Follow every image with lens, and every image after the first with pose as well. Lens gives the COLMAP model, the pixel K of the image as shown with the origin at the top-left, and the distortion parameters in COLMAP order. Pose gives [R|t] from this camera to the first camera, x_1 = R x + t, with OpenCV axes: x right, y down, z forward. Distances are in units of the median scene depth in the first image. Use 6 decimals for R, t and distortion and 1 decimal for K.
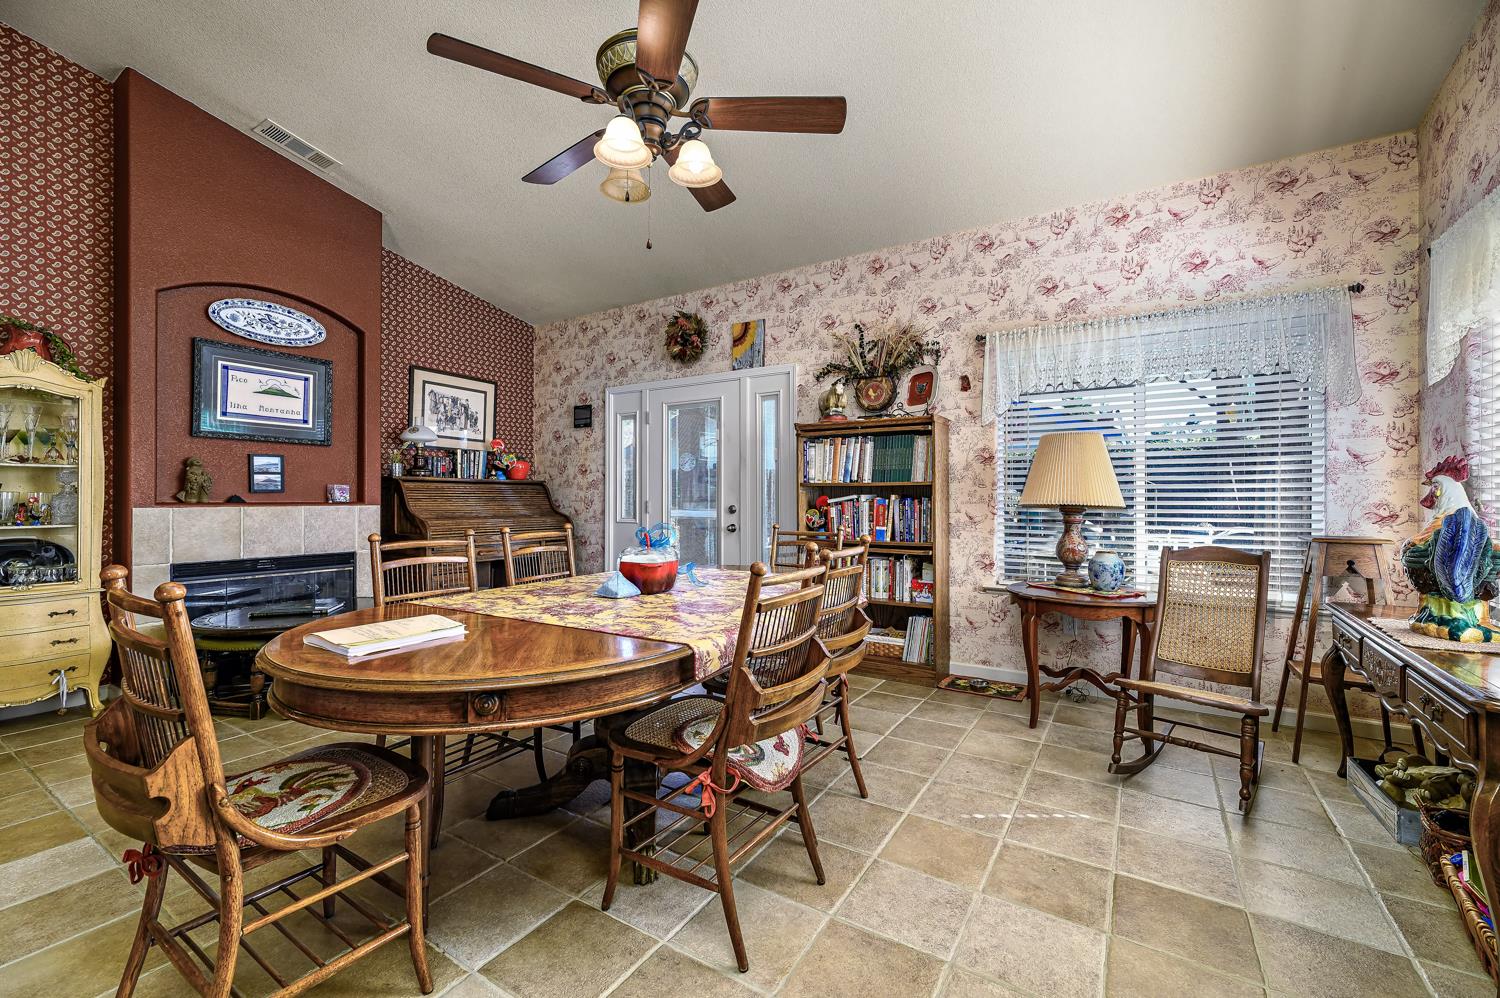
lens RADIAL K [[616.8, 0, 748.6], [0, 616.8, 498.6], [0, 0, 1]] dist [0.001187, -0.000199]
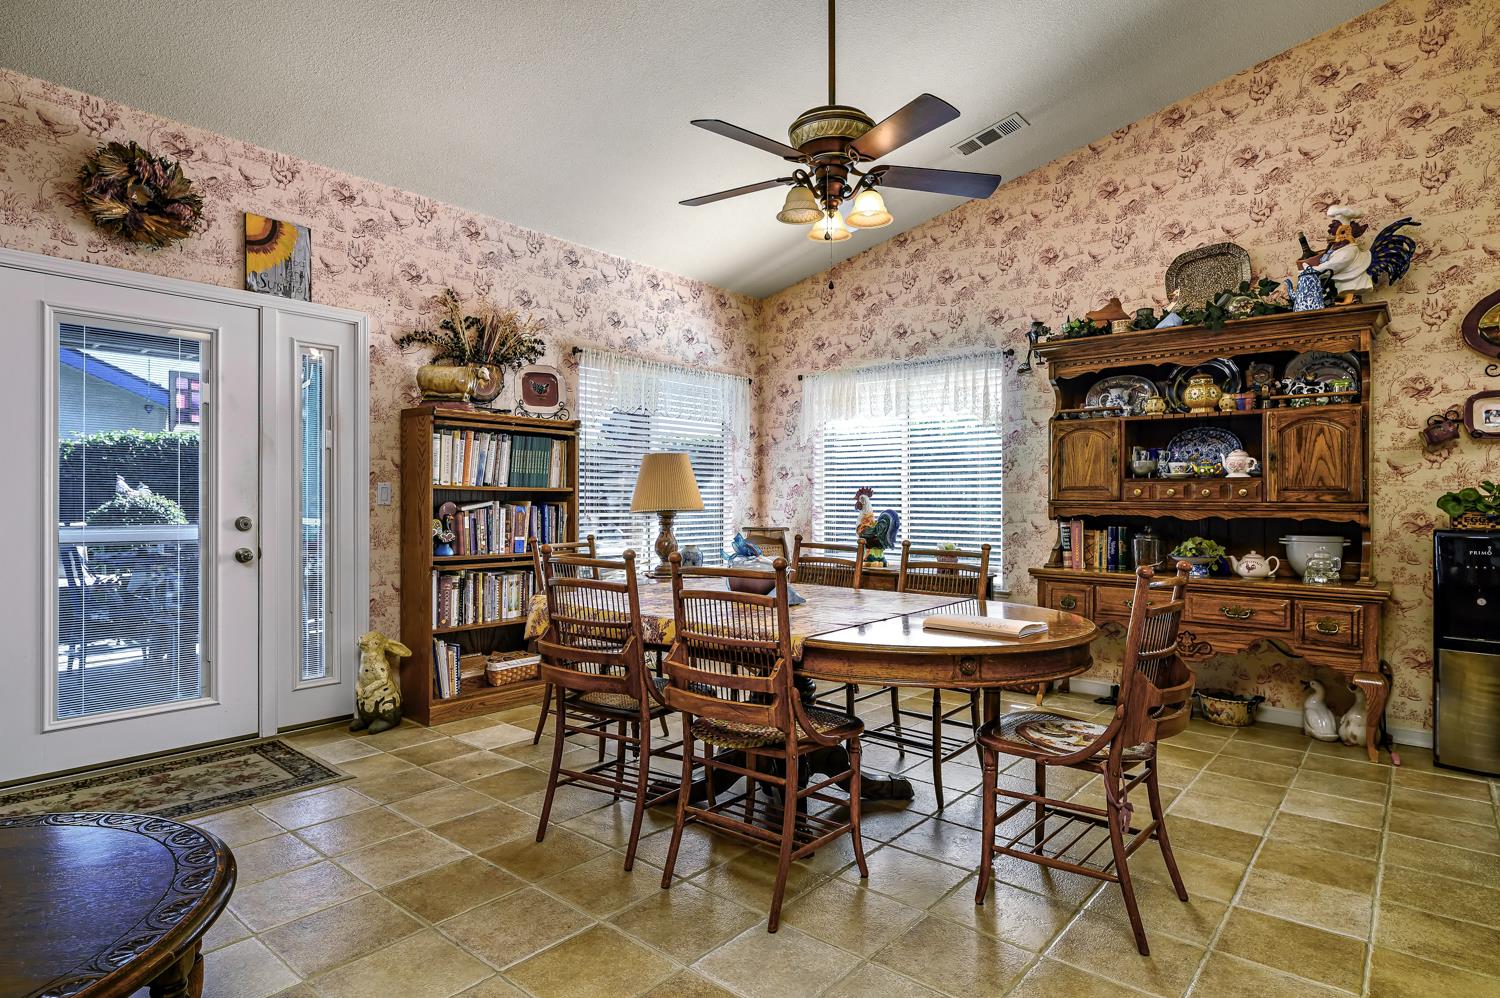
lens RADIAL K [[809.8, 0, 747.4], [0, 809.8, 500.3], [0, 0, 1]] dist [-0.004279, -0.000326]
pose [[0.139456, 0.004472, 0.990218, -0.854434], [-0.000473, 0.999990, -0.004450, -0.002323], [-0.990228, 0.000152, 0.139457, 0.485046]]
